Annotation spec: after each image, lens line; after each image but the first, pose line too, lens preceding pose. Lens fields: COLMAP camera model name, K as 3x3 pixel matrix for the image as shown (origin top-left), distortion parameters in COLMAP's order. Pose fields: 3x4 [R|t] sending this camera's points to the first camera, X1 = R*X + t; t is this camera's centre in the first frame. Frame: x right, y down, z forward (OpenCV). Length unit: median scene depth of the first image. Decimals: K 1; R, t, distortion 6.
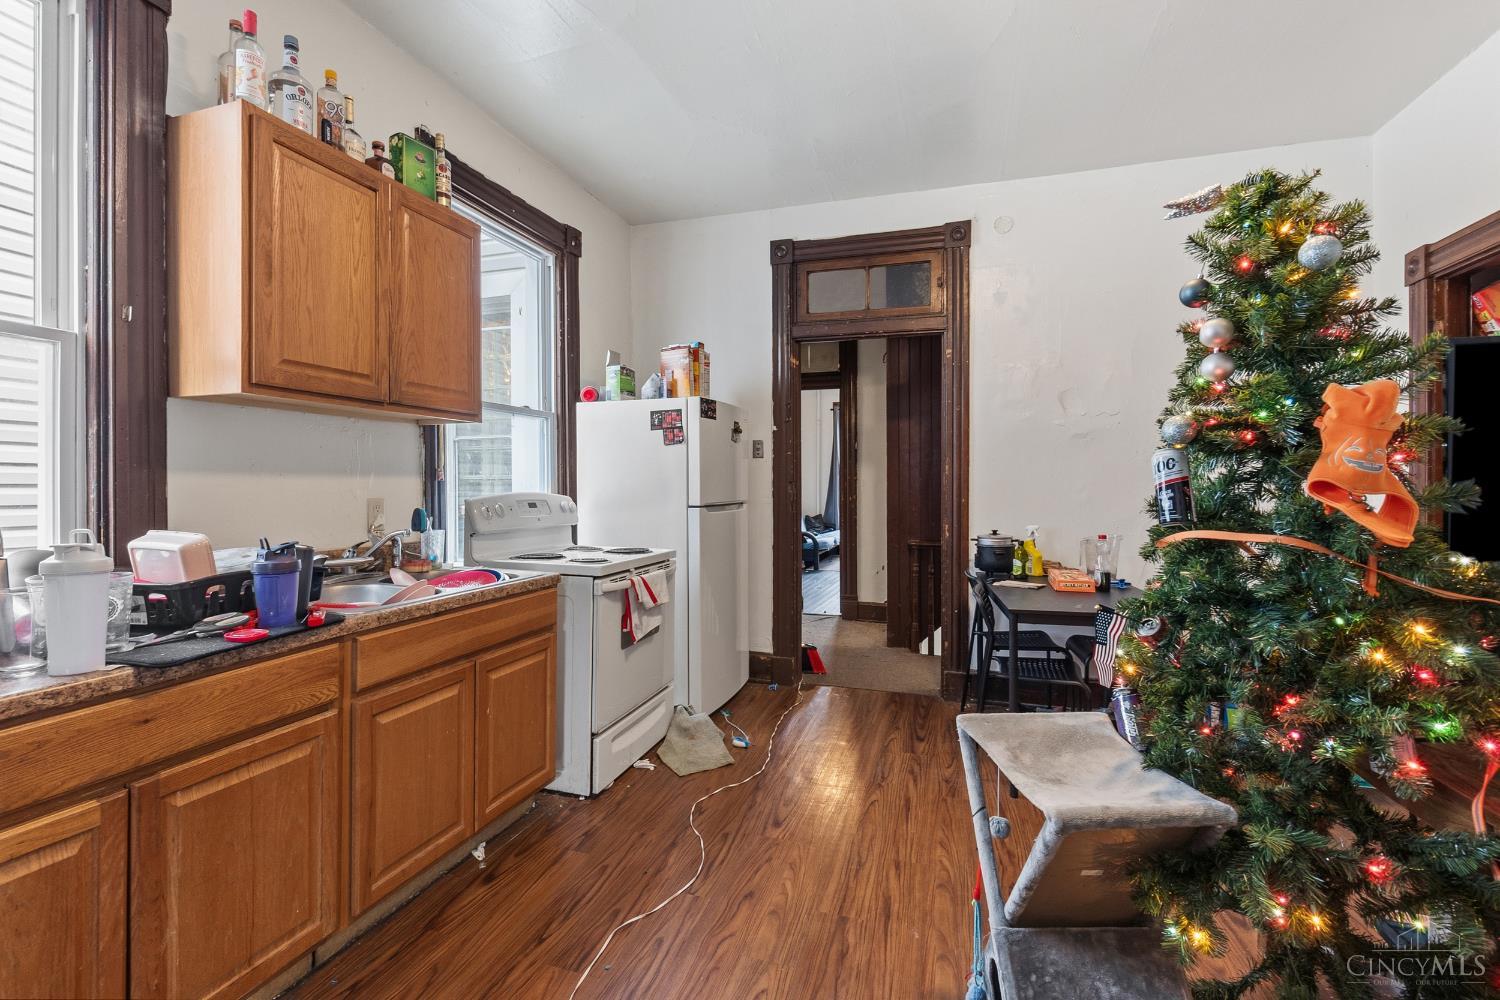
lens RADIAL K [[677.4, 0, 752.1], [0, 677.4, 488.4], [0, 0, 1]] dist [-0.003364, -0.000779]
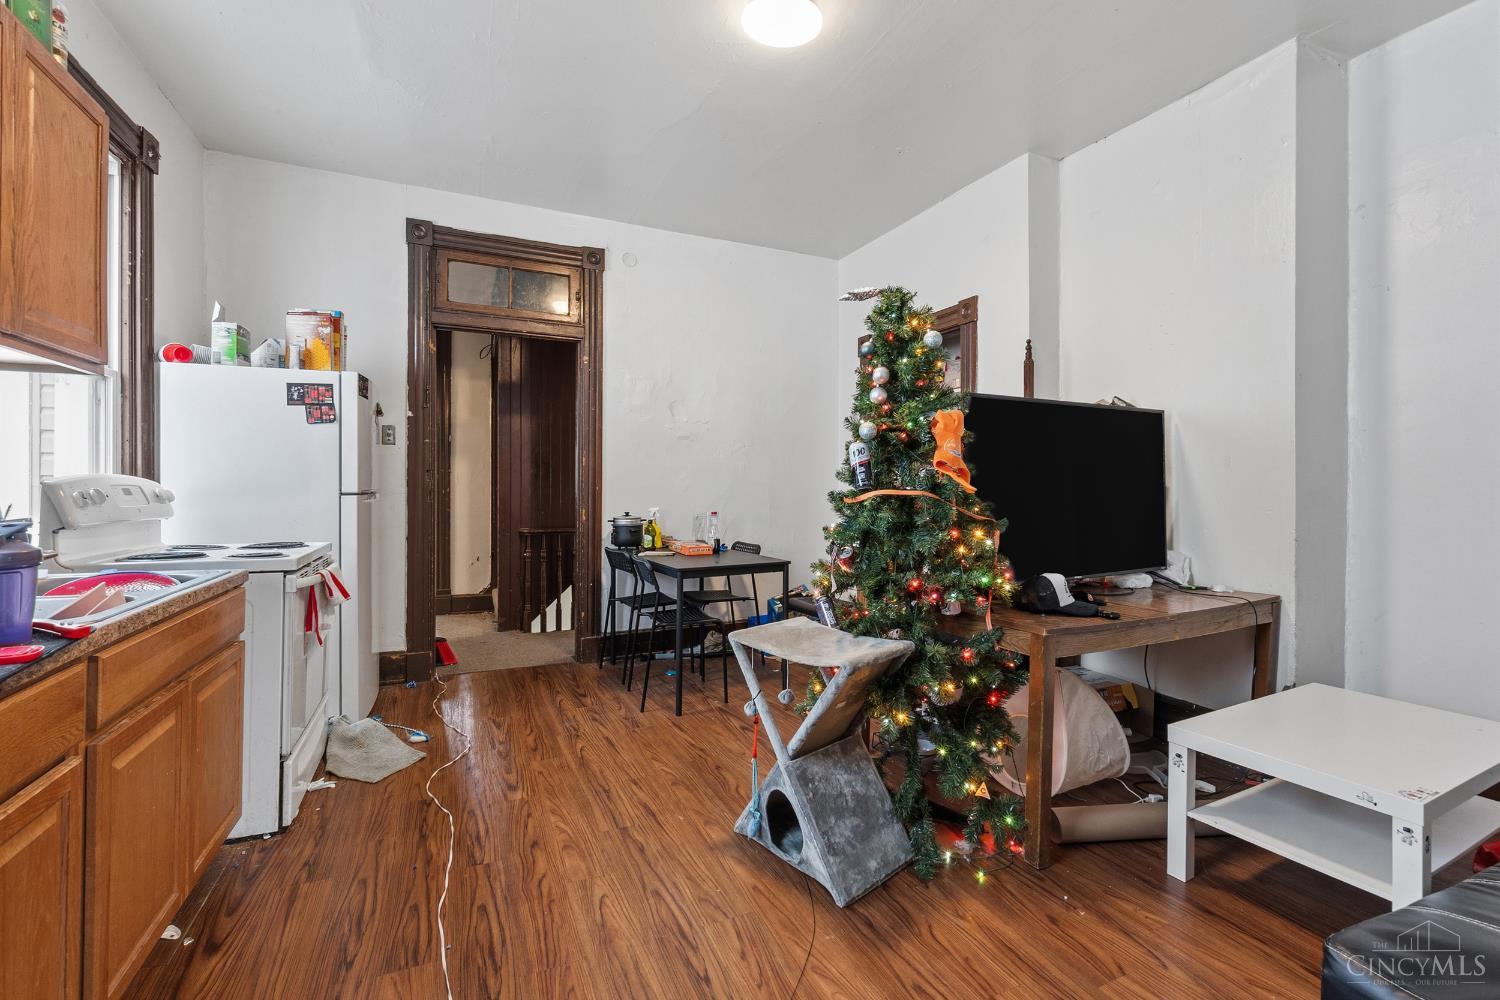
lens RADIAL K [[646.0, 0, 747.5], [0, 646.0, 489.6], [0, 0, 1]] dist [-0.010291, -0.000085]
pose [[0.738215, -0.003636, 0.674555, -0.268808], [0.004114, 0.999991, 0.000888, 0.022588], [-0.674552, 0.002120, 0.738224, 0.008808]]
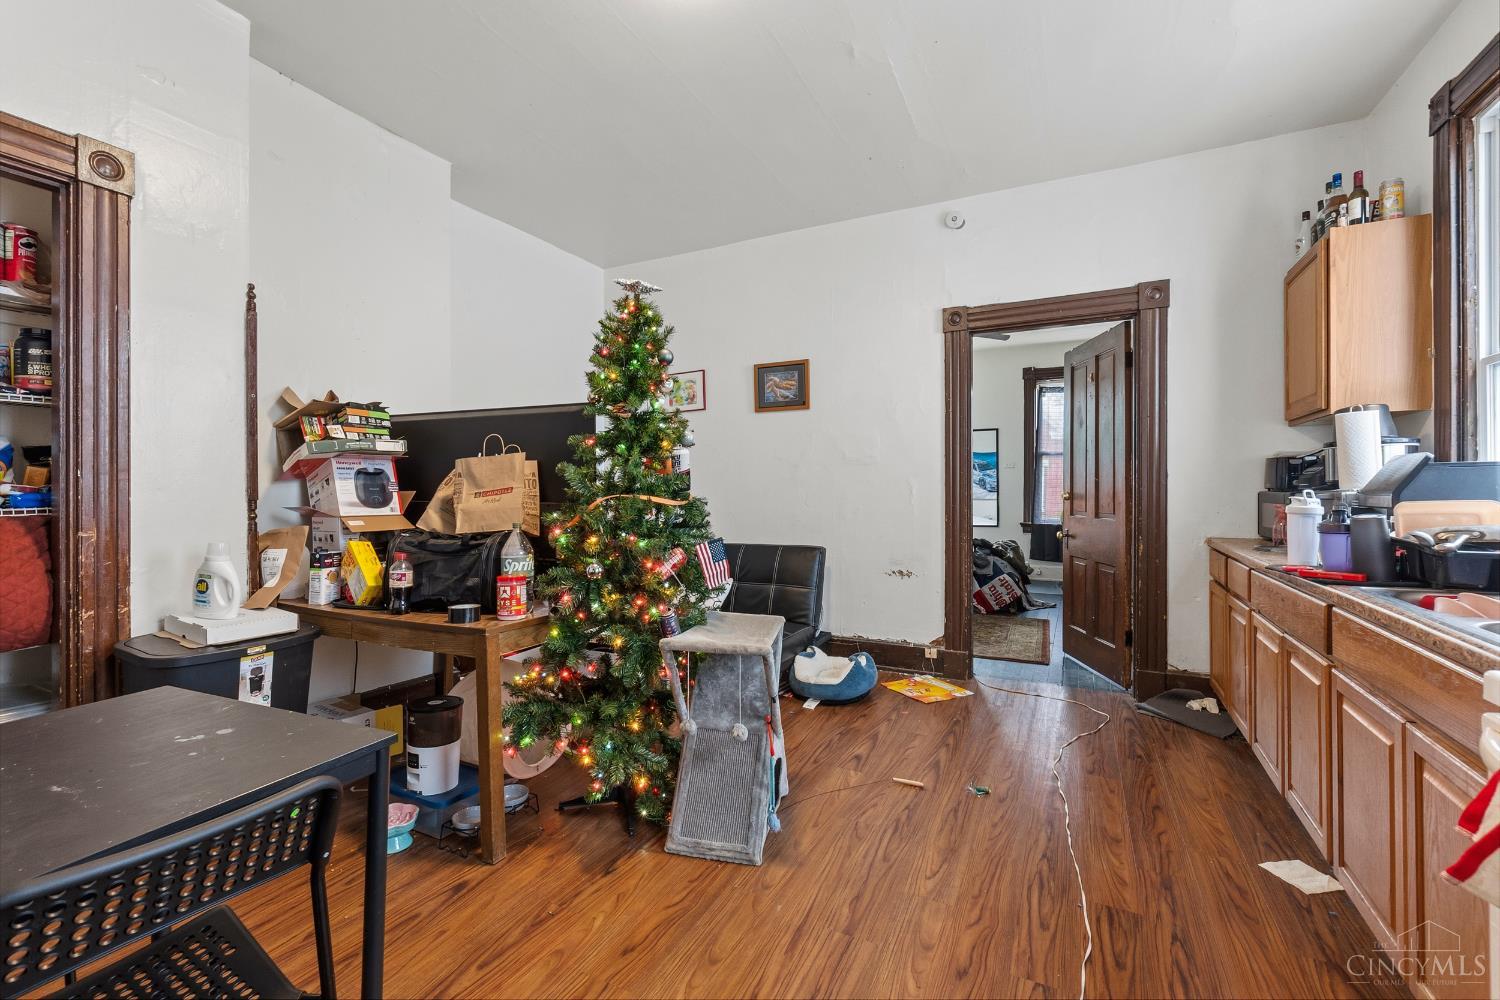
lens RADIAL K [[646.0, 0, 747.5], [0, 646.0, 489.6], [0, 0, 1]] dist [-0.010291, -0.000085]
pose [[-0.987806, 0.003267, 0.155654, 0.075784], [0.003939, 0.999984, 0.004008, 0.020137], [-0.155639, 0.004572, -0.987803, 1.079648]]
